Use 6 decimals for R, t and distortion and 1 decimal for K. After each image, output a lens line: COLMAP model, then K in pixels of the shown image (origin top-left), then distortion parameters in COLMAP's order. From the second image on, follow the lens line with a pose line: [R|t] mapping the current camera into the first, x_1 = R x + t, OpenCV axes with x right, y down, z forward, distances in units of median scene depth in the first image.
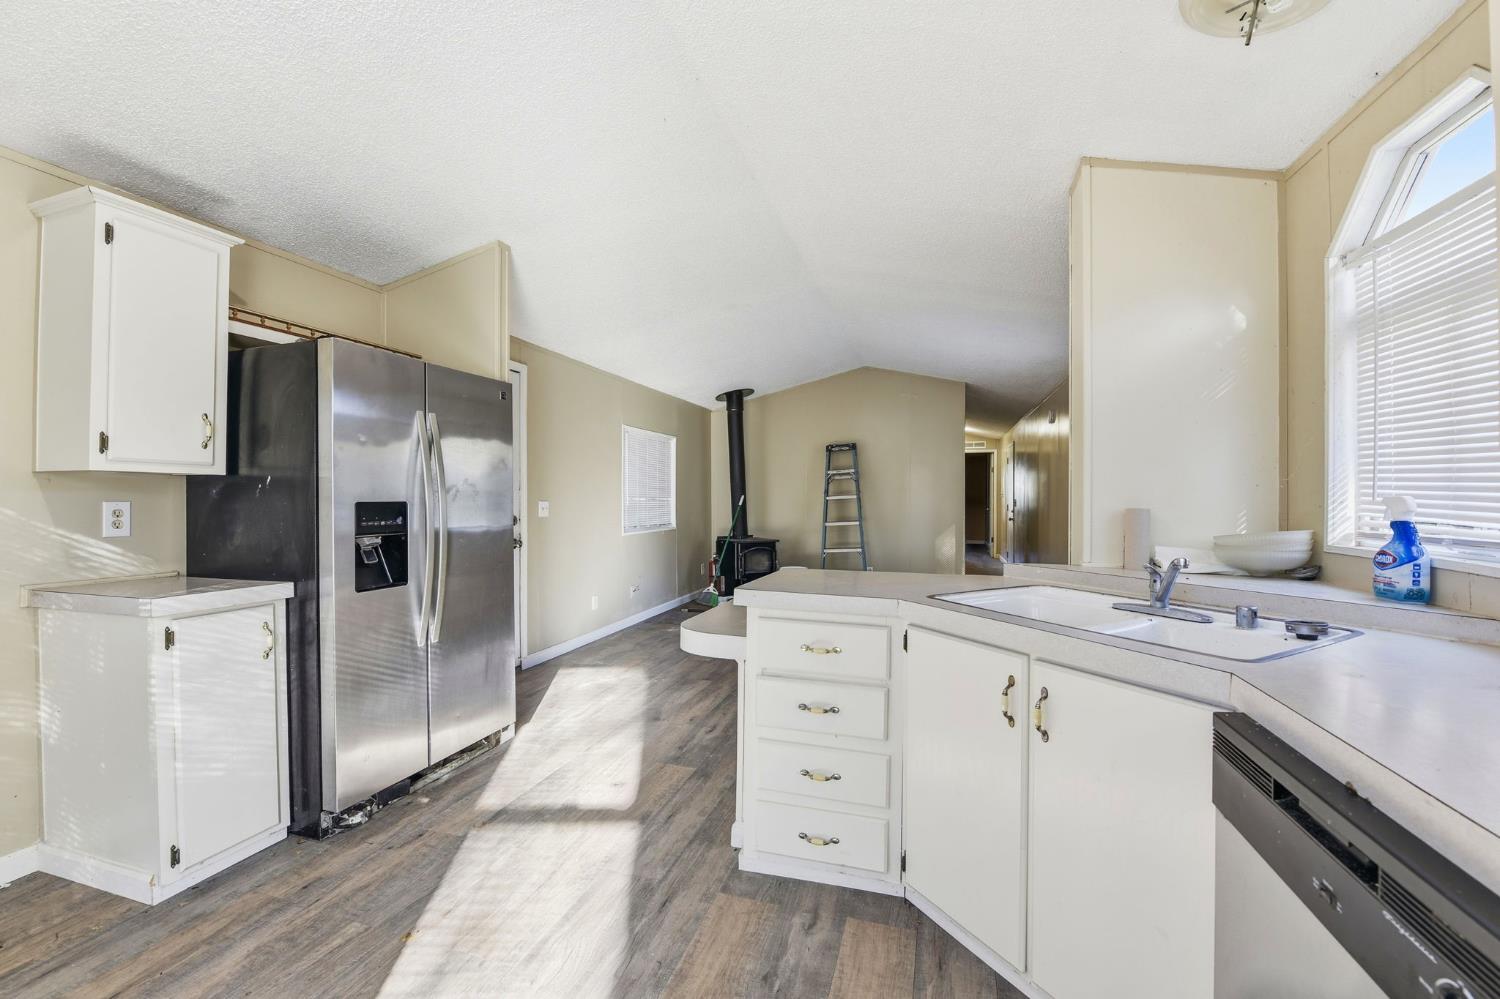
lens RADIAL K [[610.7, 0, 716.9], [0, 610.7, 493.7], [0, 0, 1]] dist [-0.015371, -0.000228]
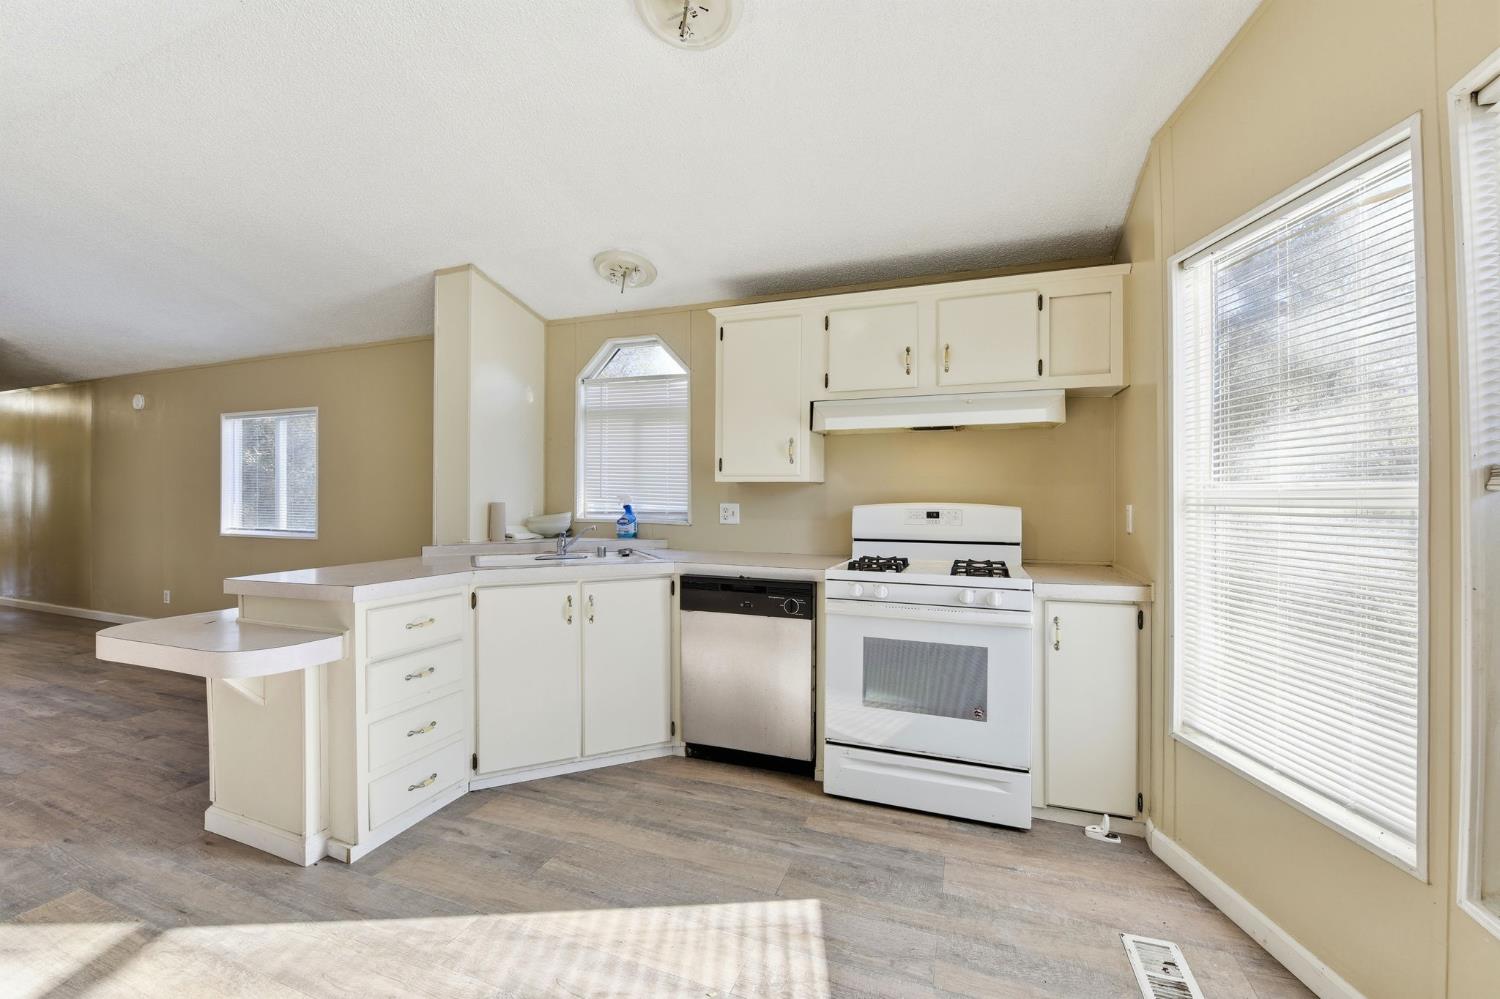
lens RADIAL K [[617.3, 0, 749.0], [0, 617.3, 496.8], [0, 0, 1]] dist [-0.014888, -0.001196]
pose [[0.031107, -0.004897, 0.999504, -0.778710], [-0.007168, 0.999961, 0.005122, -0.002658], [-0.999490, -0.007324, 0.031071, 0.251960]]
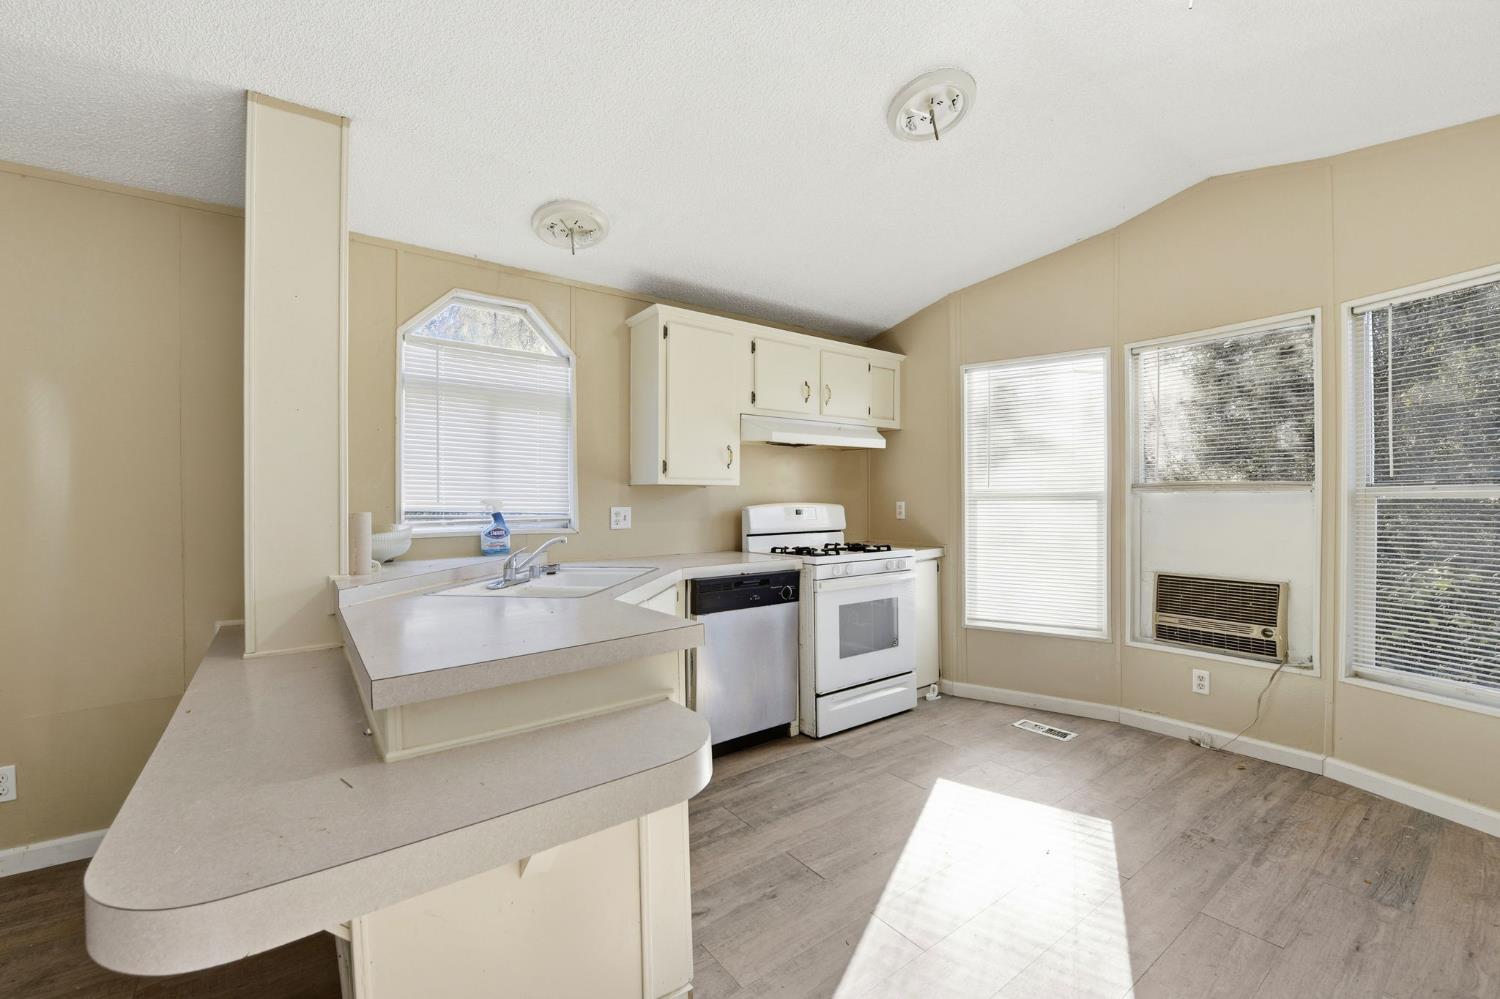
lens RADIAL K [[630.0, 0, 747.6], [0, 630.0, 505.4], [0, 0, 1]] dist [-0.018018, -0.000225]
pose [[-0.832656, -0.004728, 0.553770, -0.353603], [0.001445, 0.999942, 0.010711, 0.002079], [-0.553788, 0.009719, -0.832601, 1.288760]]
